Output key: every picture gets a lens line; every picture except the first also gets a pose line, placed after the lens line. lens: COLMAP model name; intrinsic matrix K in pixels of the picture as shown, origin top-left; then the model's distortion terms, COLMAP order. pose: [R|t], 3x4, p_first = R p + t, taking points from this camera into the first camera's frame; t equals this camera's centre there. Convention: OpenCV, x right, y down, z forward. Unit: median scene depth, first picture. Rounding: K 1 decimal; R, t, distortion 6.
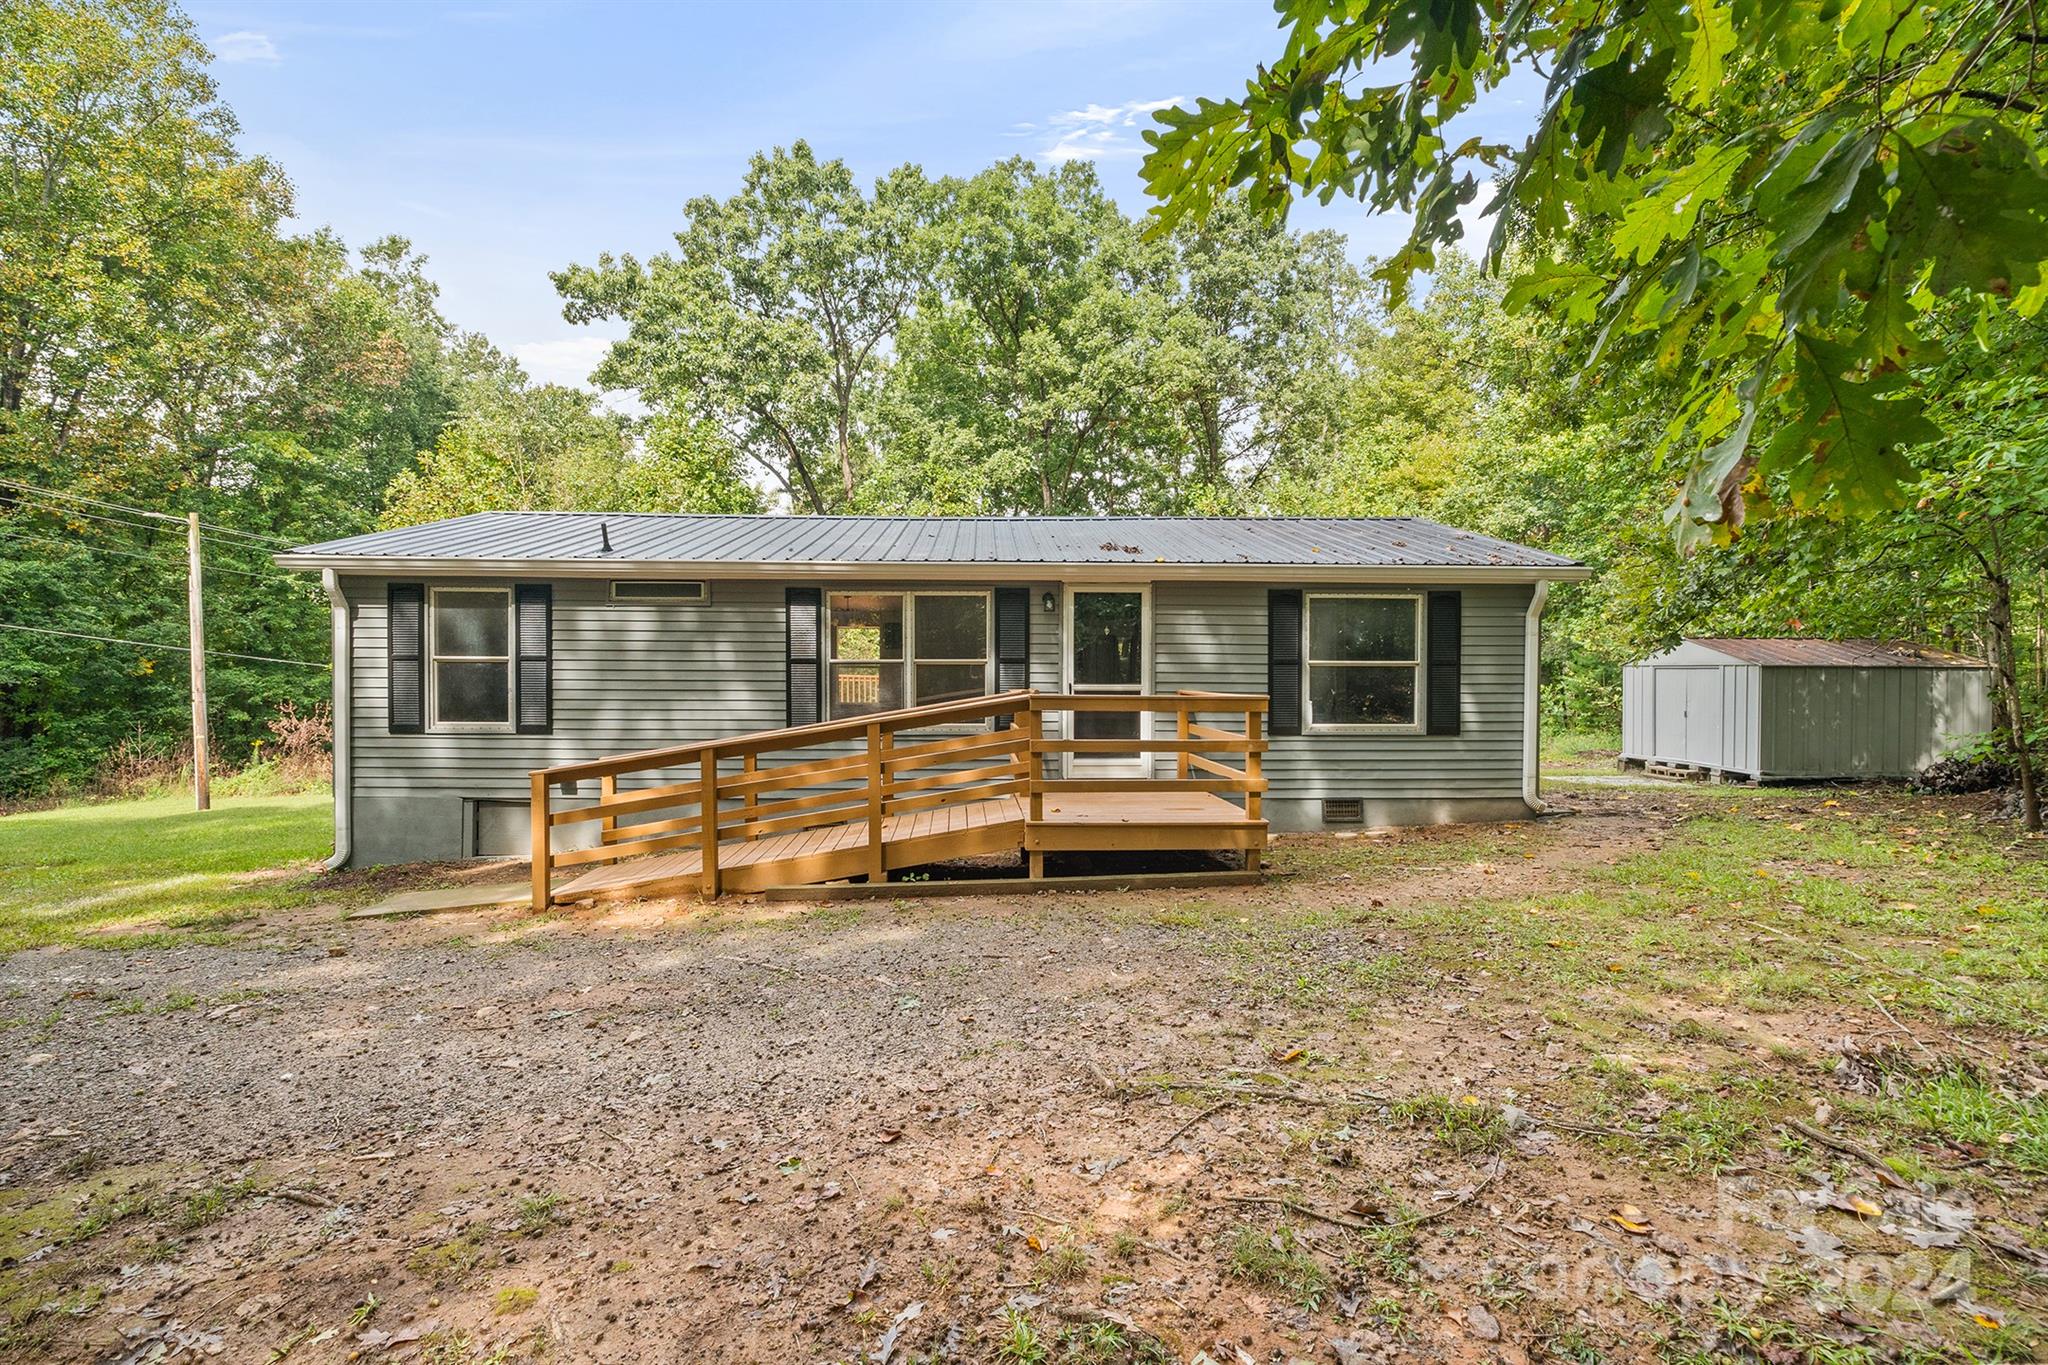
lens RADIAL K [[905.1, 0, 1020.5], [0, 905.1, 688.4], [0, 0, 1]] dist [-0.003191, -0.000148]
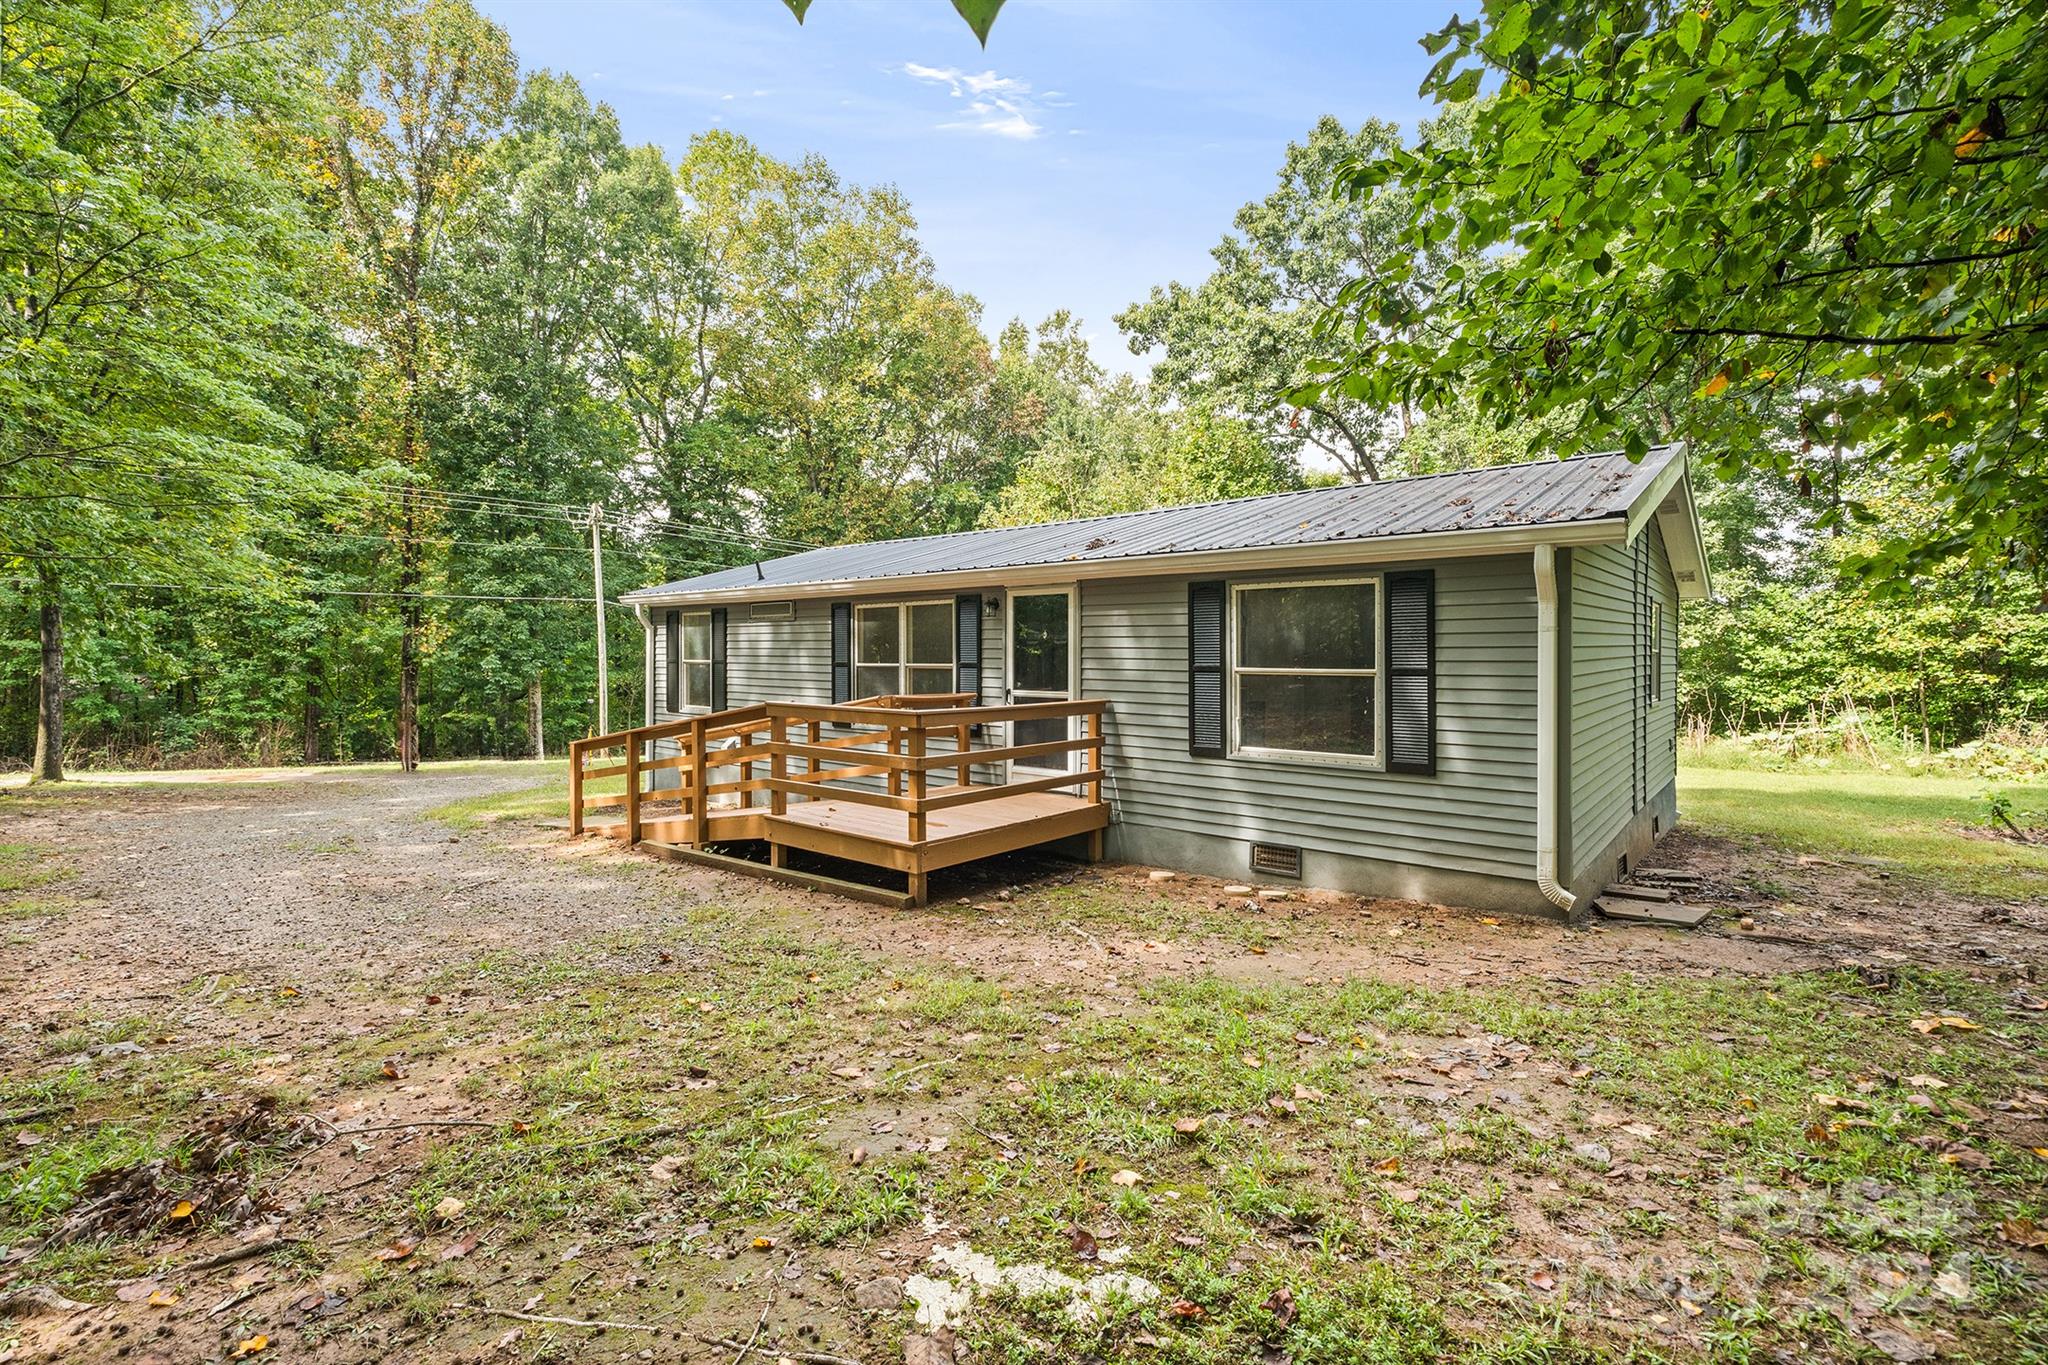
lens RADIAL K [[905.1, 0, 1018.3], [0, 905.1, 664.1], [0, 0, 1]] dist [-0.003191, -0.000148]
pose [[0.744000, 0.004983, -0.668161, 0.713624], [-0.012553, 0.999900, -0.006522, -0.026147], [0.668062, 0.013240, 0.743988, 0.271202]]
